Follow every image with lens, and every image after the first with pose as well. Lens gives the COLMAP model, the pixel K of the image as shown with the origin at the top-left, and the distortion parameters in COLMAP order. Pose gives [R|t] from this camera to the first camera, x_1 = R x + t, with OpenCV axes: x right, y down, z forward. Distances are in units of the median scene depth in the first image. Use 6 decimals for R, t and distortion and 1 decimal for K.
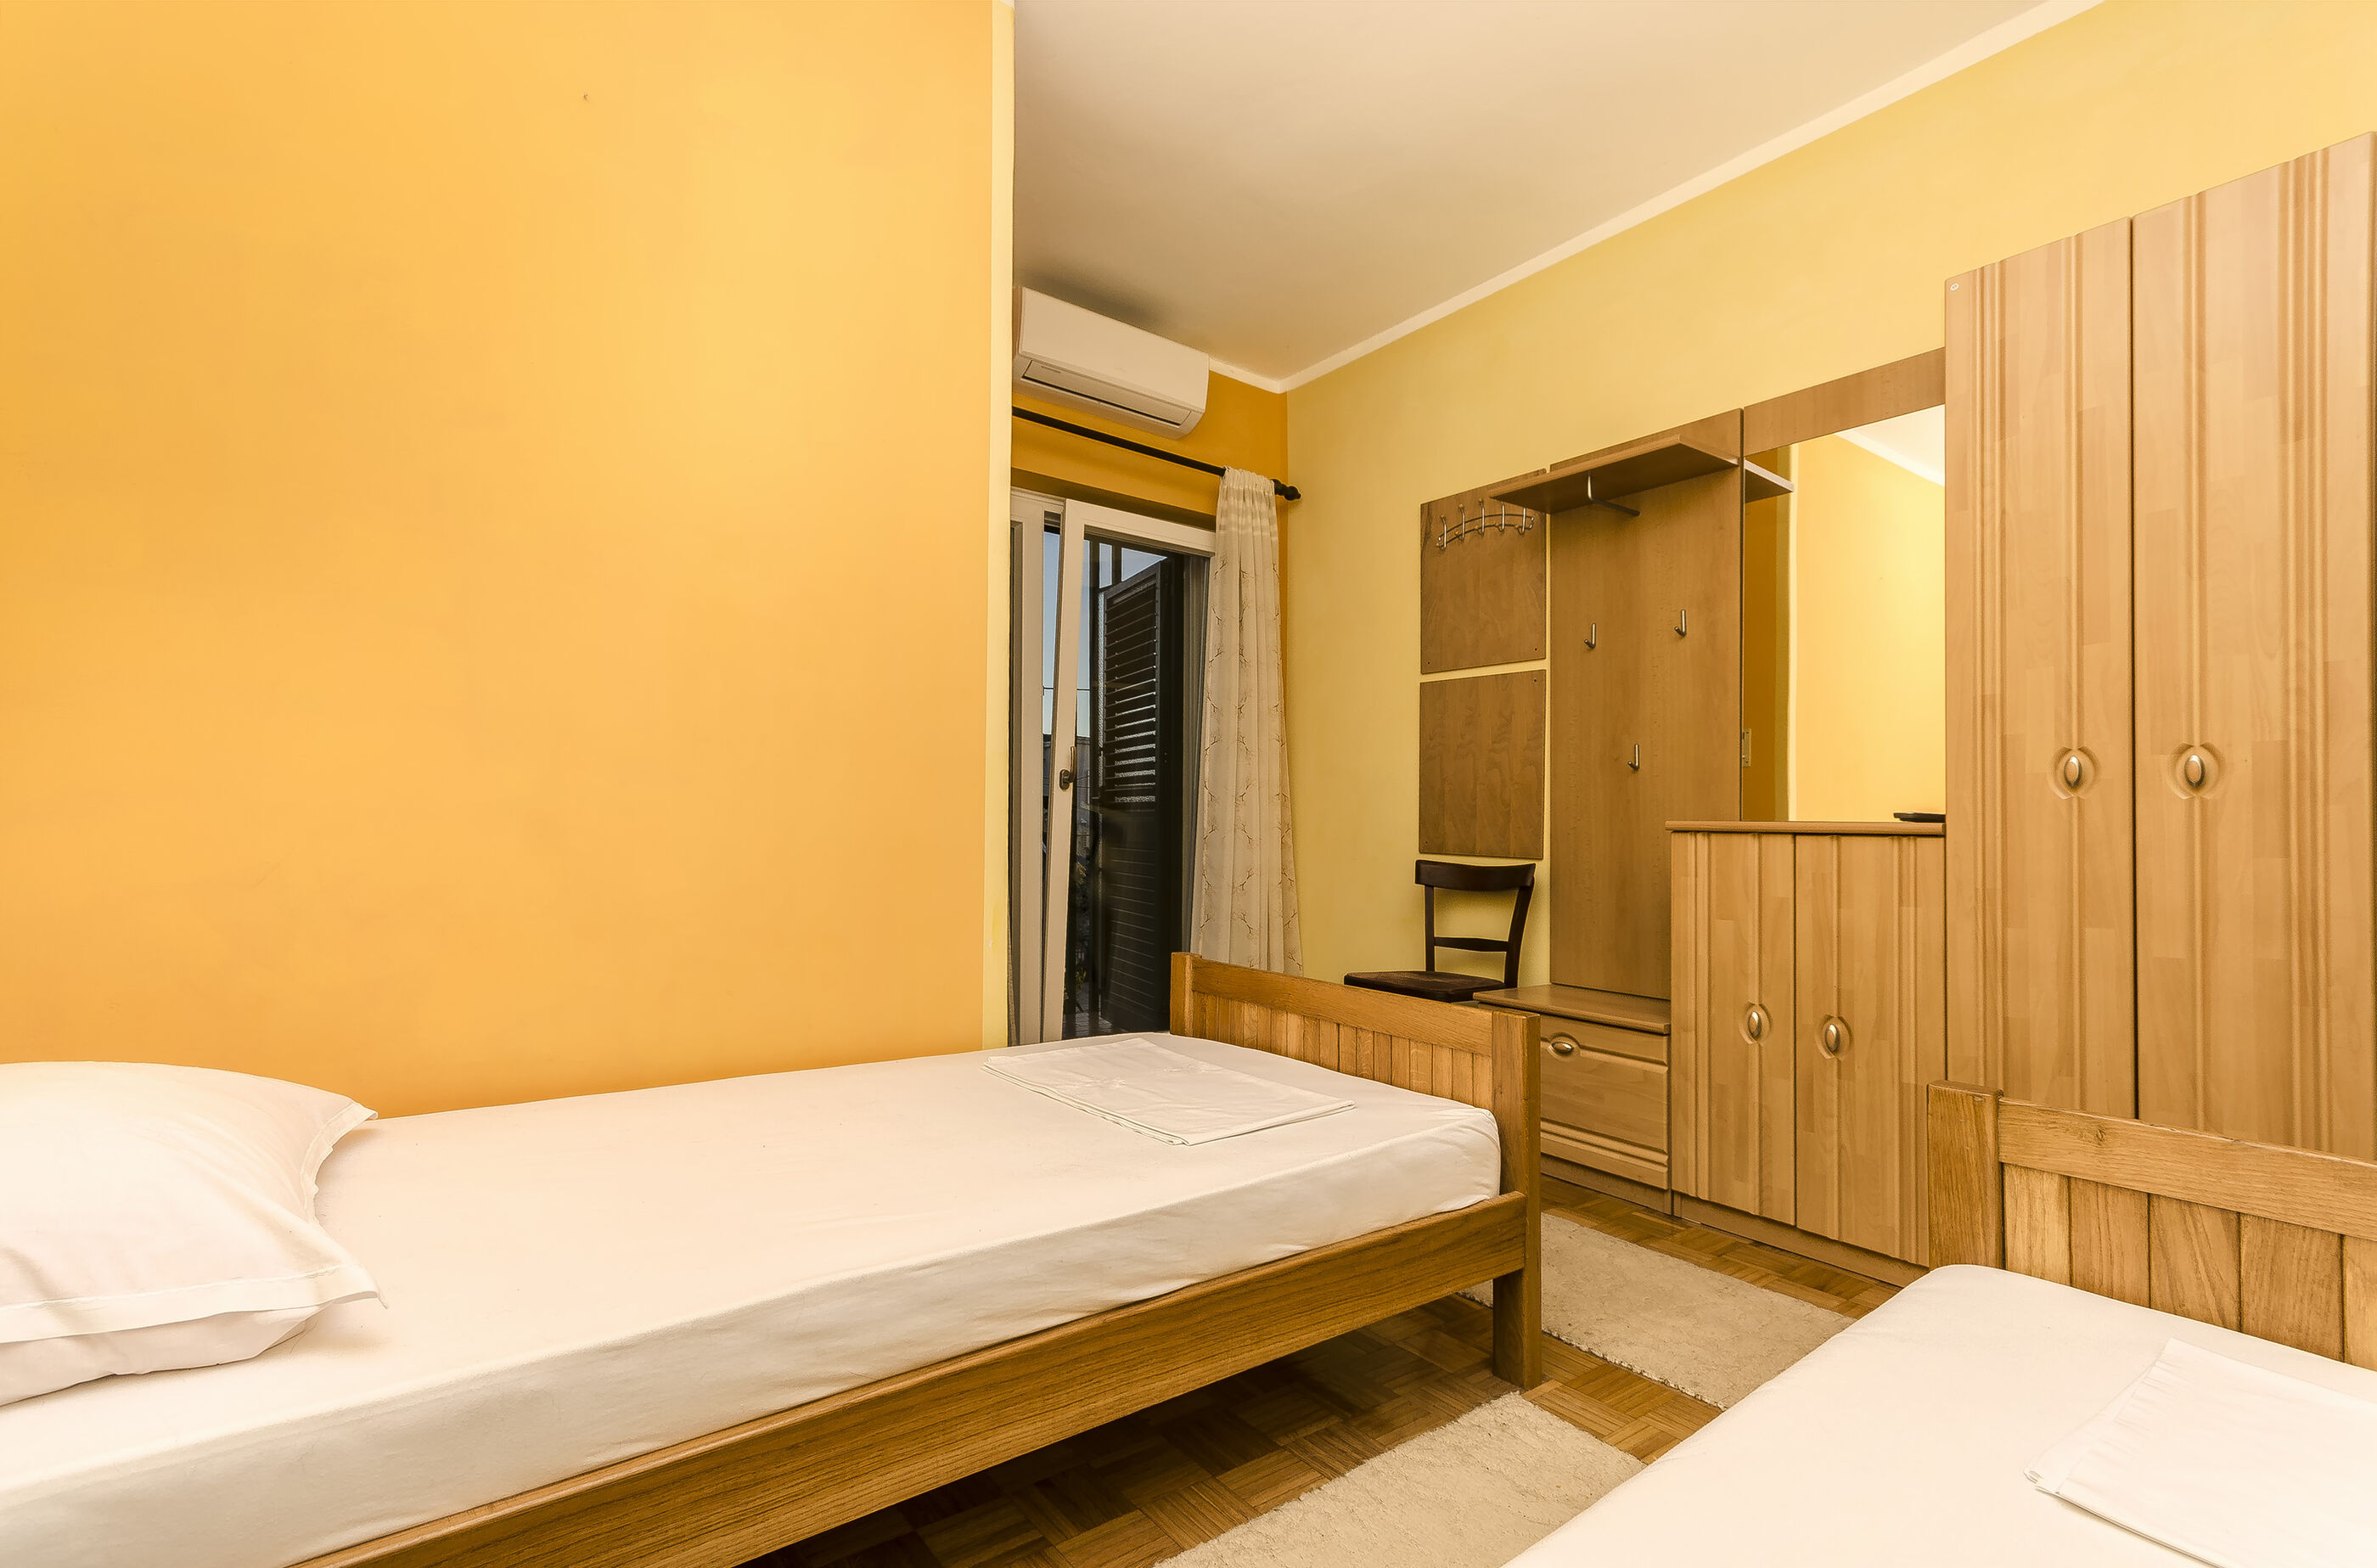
lens RADIAL K [[1058.1, 0, 1188.8], [0, 1058.1, 795.7], [0, 0, 1]] dist [-0.012723, -0.000186]
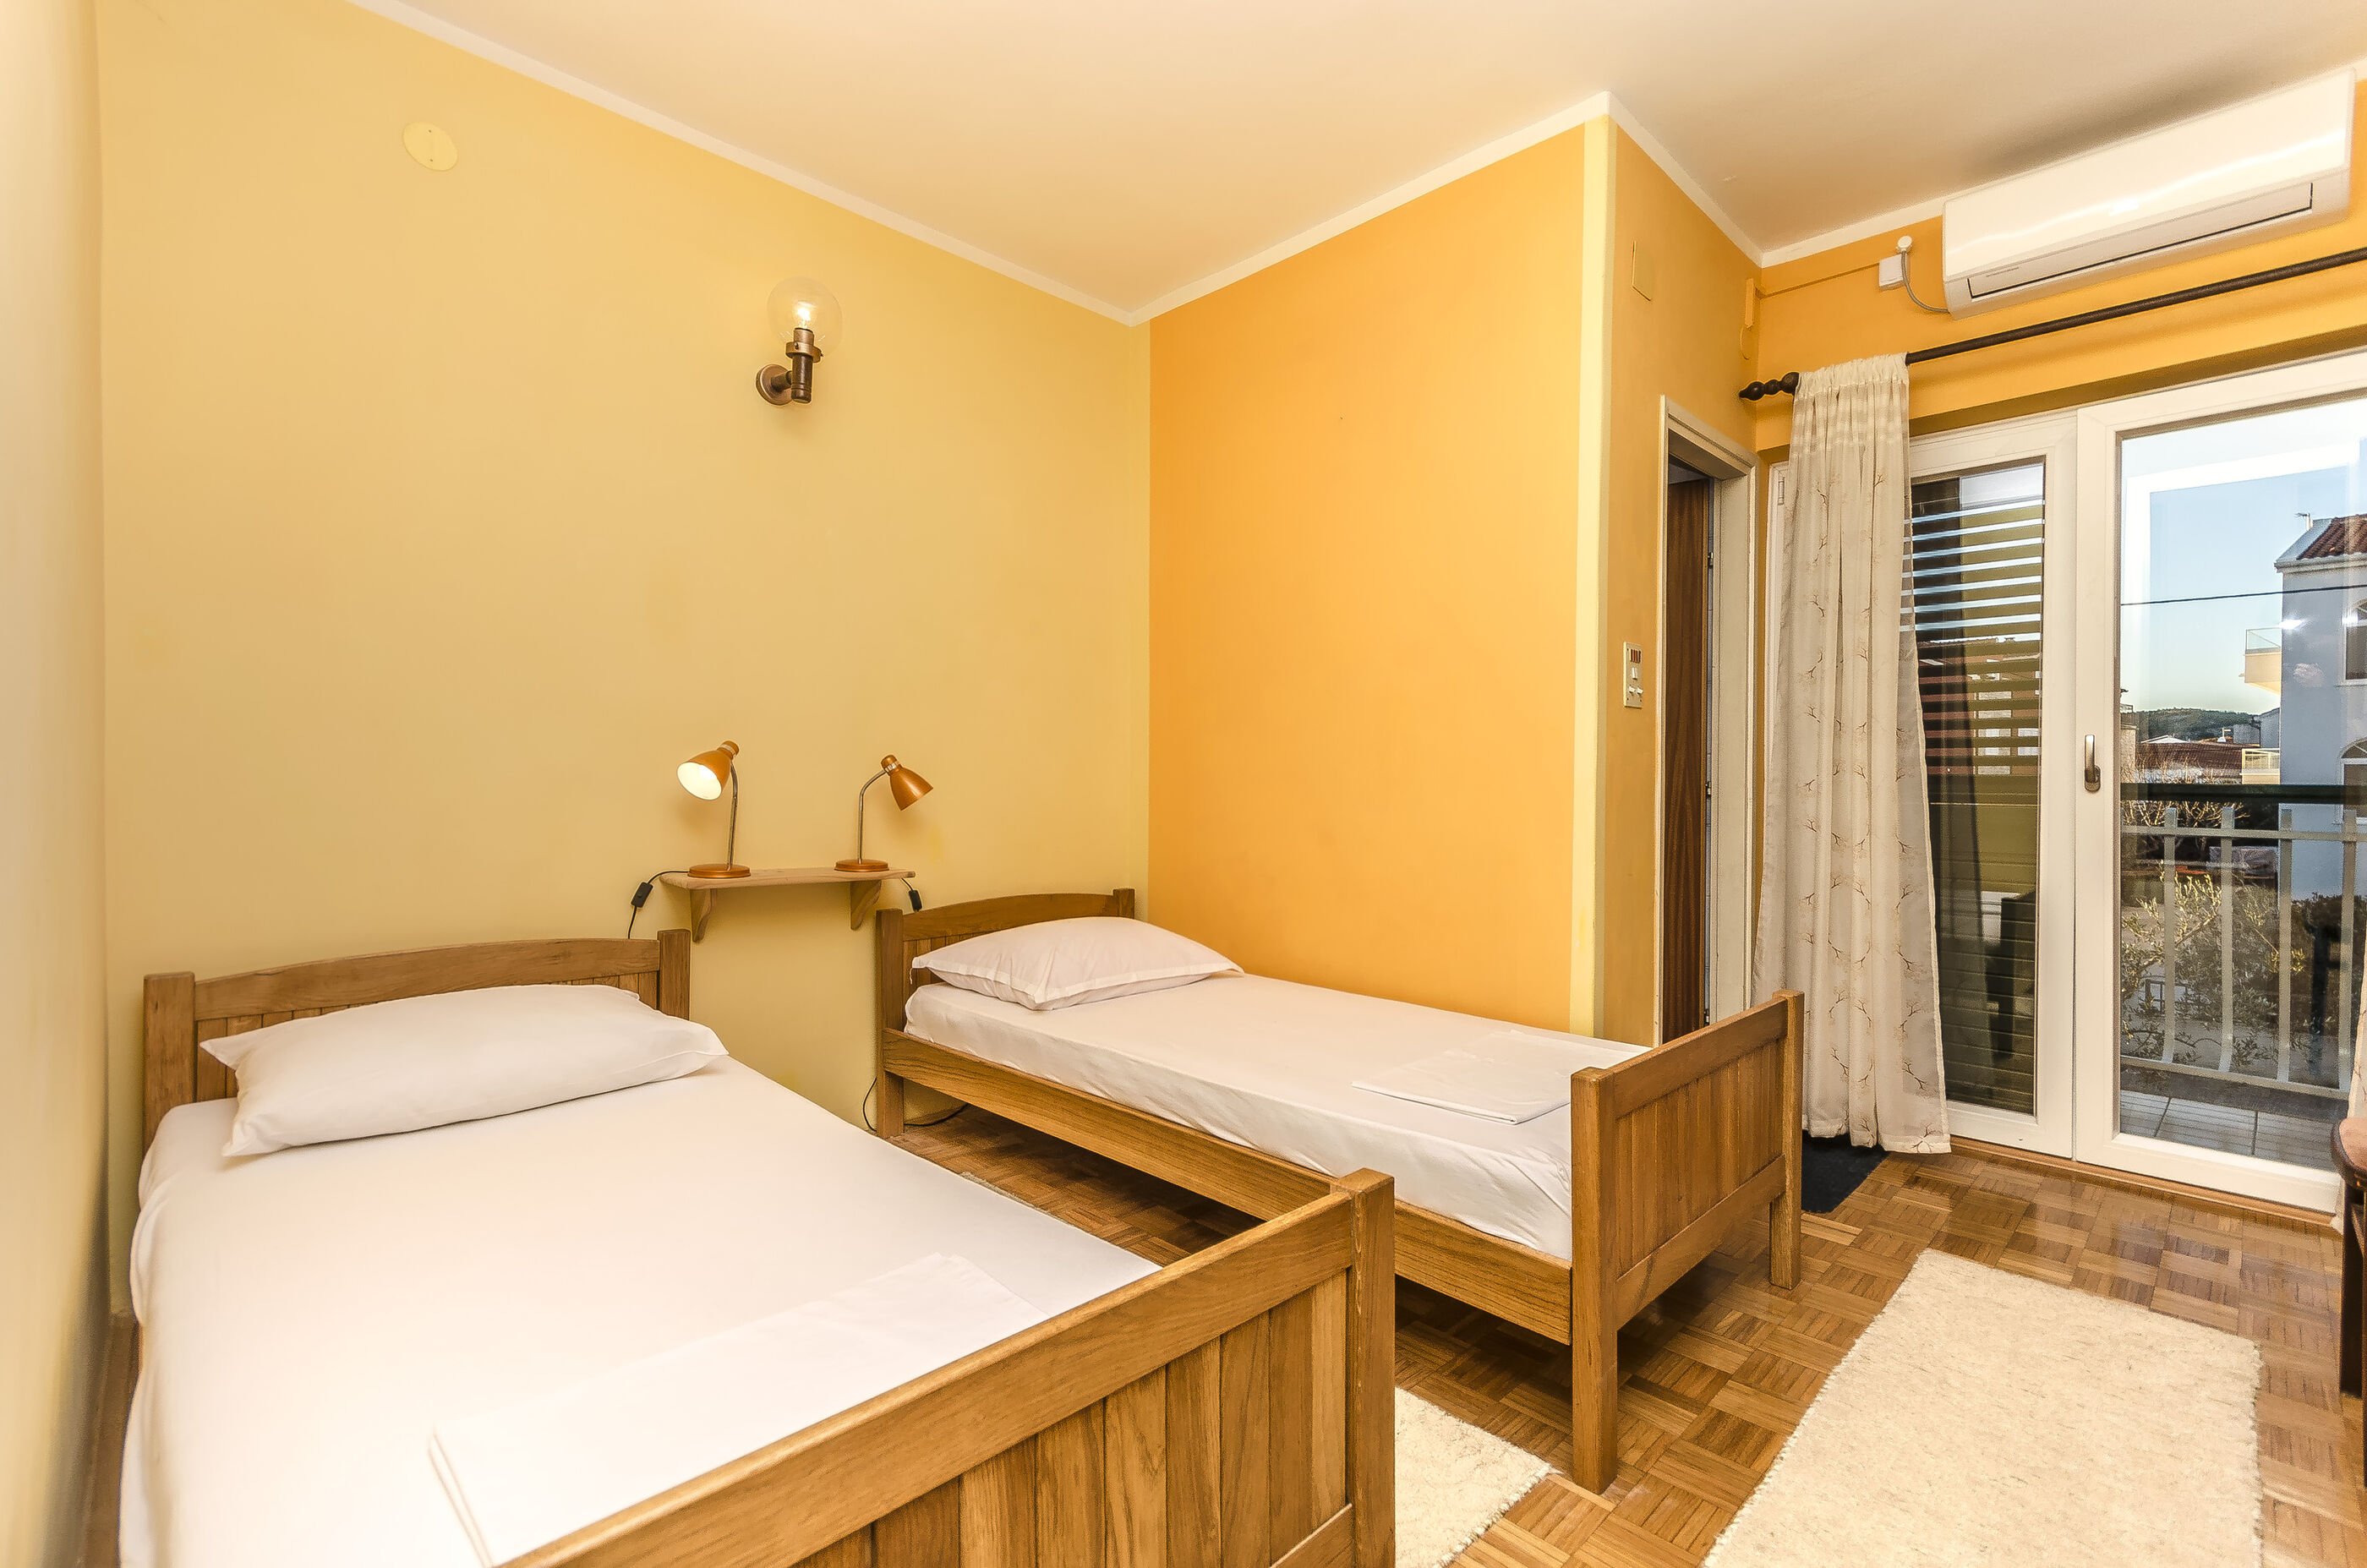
lens RADIAL K [[1053.5, 0, 1172.2], [0, 1053.5, 794.6], [0, 0, 1]] dist [-0.012723, -0.000186]
pose [[0.121370, -0.004330, -0.992598, 1.663174], [0.027924, 0.999610, -0.000946, -0.065111], [0.992214, -0.027602, 0.121443, 0.770000]]
